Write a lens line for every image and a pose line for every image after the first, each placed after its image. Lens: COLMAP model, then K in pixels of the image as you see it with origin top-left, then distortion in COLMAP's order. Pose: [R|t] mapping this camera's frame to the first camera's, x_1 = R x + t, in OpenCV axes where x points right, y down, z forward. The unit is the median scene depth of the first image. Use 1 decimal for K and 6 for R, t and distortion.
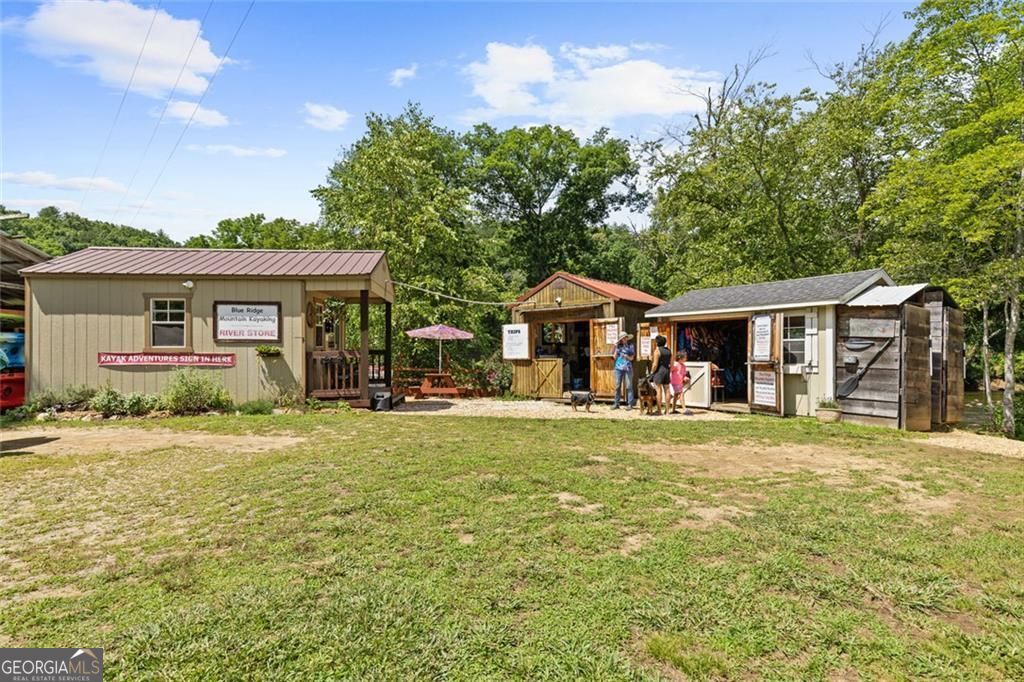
lens RADIAL K [[557.2, 0, 512.0], [0, 557.2, 341.0], [0, 0, 1]] dist [-0.001056, -0.000047]
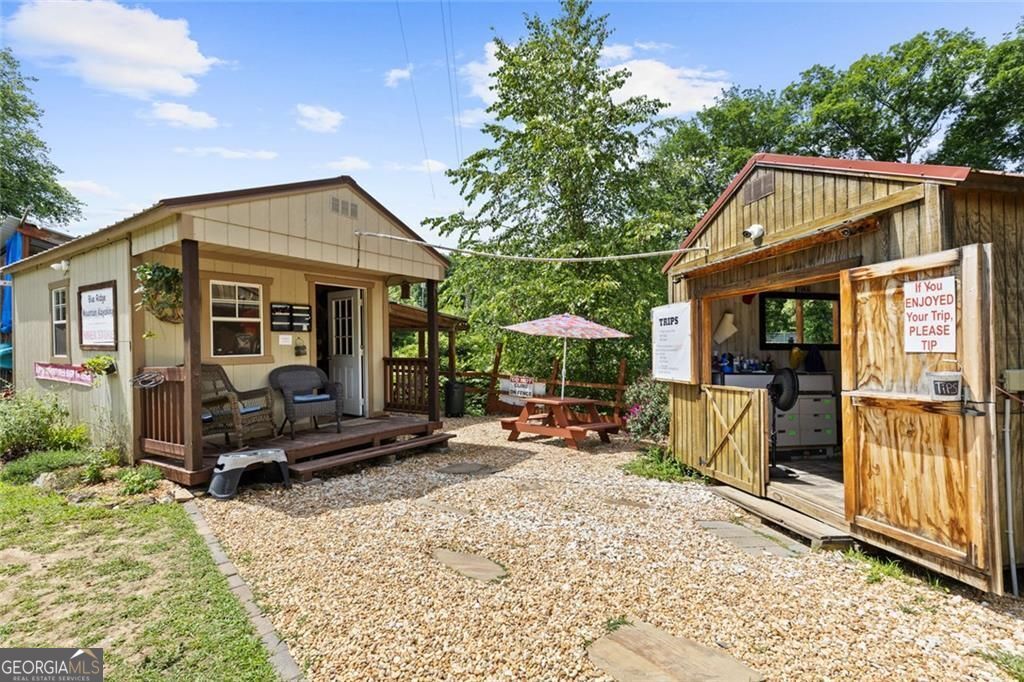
lens RADIAL K [[477.6, 0, 512.0], [0, 477.6, 341.0], [0, 0, 1]] dist [0.015719, 0.000327]
pose [[0.776975, -0.008478, -0.629474, 0.152416], [0.011264, 0.999936, 0.000436, -0.002056], [0.629430, -0.007429, 0.777022, 0.625074]]
